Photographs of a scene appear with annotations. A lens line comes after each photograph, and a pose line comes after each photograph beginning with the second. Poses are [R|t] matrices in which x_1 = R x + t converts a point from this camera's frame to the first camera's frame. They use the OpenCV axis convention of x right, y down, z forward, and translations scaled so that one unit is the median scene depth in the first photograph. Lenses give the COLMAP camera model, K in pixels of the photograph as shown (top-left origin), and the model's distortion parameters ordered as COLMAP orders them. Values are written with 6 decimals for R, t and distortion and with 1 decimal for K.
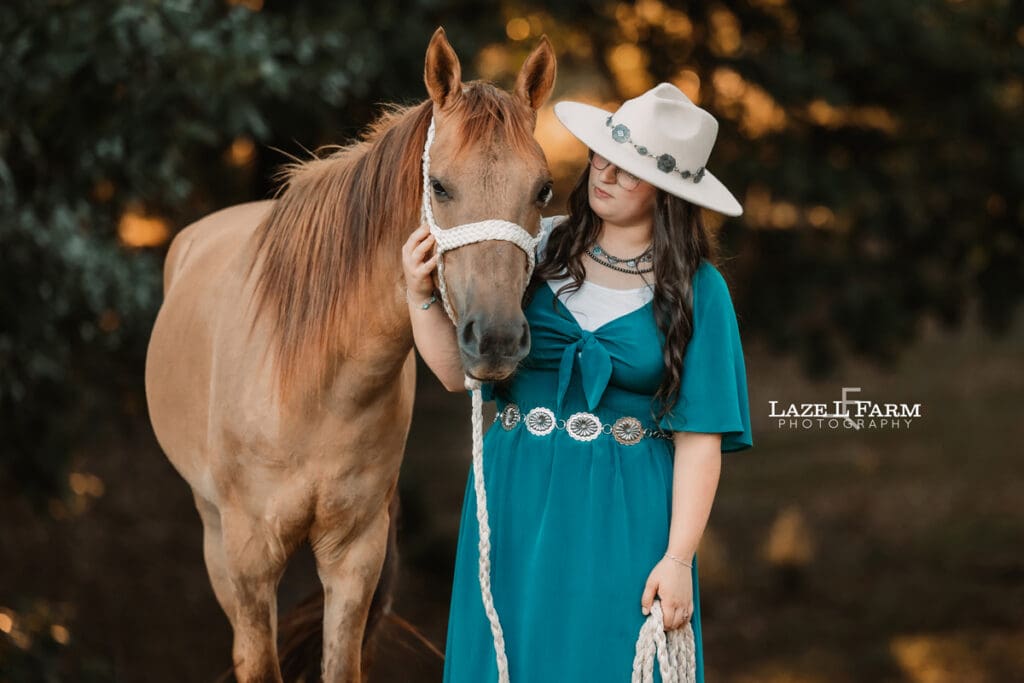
lens RADIAL K [[2674.1, 0, 512.0], [0, 2674.1, 341.5], [0, 0, 1]] dist [0.070375, -0.824604]
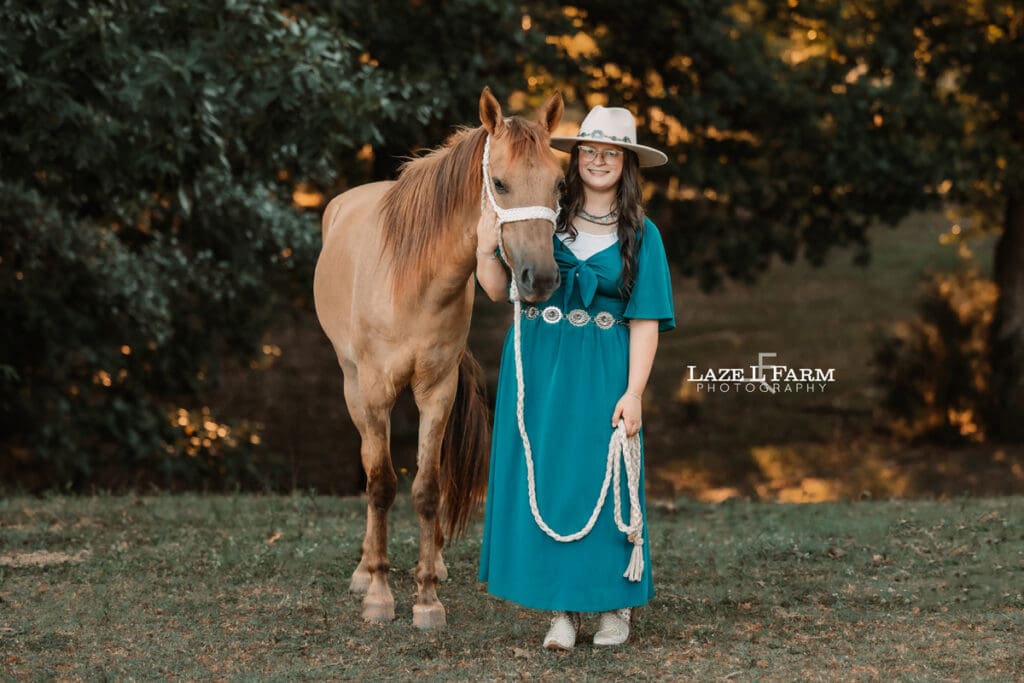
lens RADIAL K [[2674.1, 0, 512.0], [0, 2674.1, 341.5], [0, 0, 1]] dist [0.070375, -0.824604]
pose [[0.998590, 0.009291, 0.052272, -0.099272], [-0.011035, 0.999388, 0.033179, -0.009543], [-0.051932, -0.033710, 0.998082, -0.687225]]
